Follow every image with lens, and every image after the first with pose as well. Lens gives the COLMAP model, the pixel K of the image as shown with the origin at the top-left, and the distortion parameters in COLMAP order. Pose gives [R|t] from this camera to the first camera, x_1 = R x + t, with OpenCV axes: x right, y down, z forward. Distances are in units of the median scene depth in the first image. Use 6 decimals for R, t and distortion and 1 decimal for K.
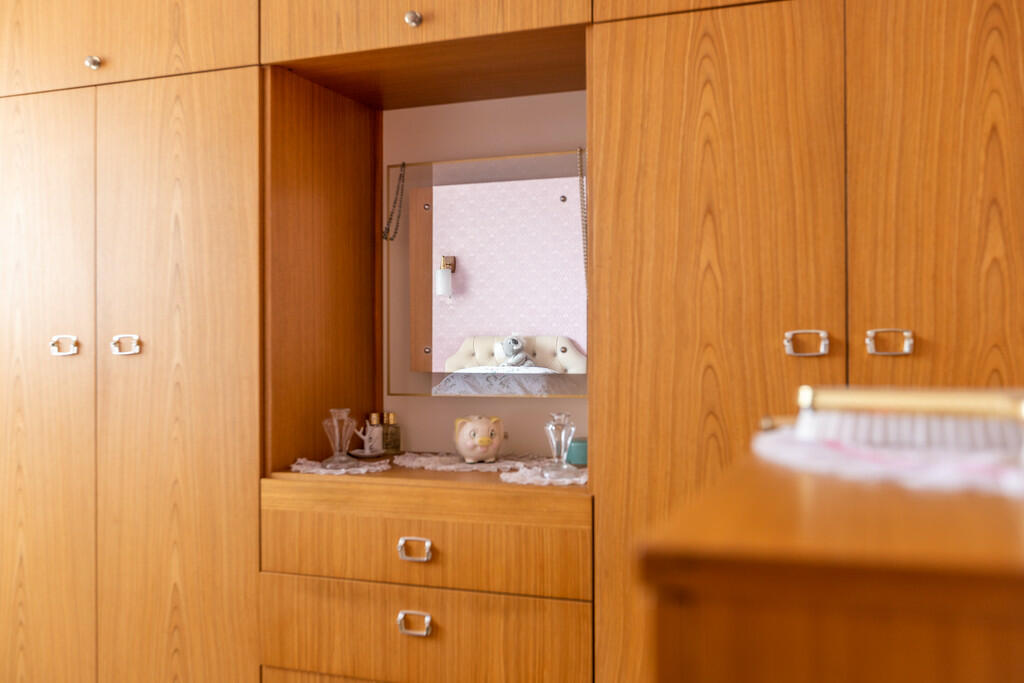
lens RADIAL K [[1001.7, 0, 513.6], [0, 1001.7, 342.5], [0, 0, 1]] dist [-0.020219, 0.000000]
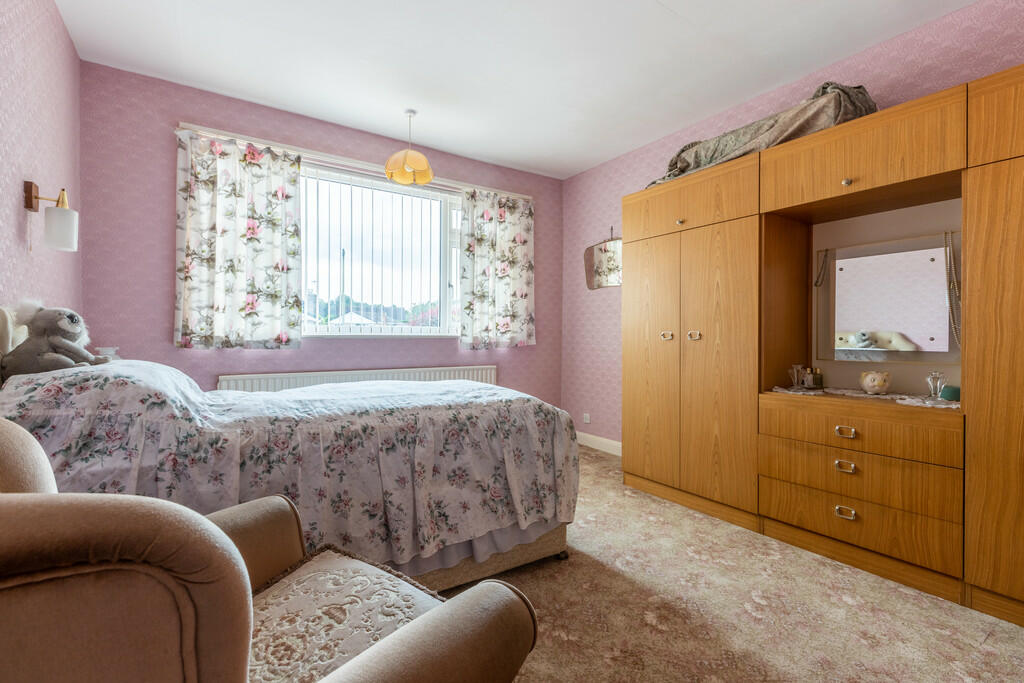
lens RADIAL K [[460.5, 0, 507.3], [0, 460.5, 339.9], [0, 0, 1]] dist [0.001593, -0.001934]
pose [[0.814709, 0.009326, -0.579795, -0.111075], [-0.002765, 0.999922, 0.012200, 0.000449], [0.579863, -0.008336, 0.814671, -0.205132]]
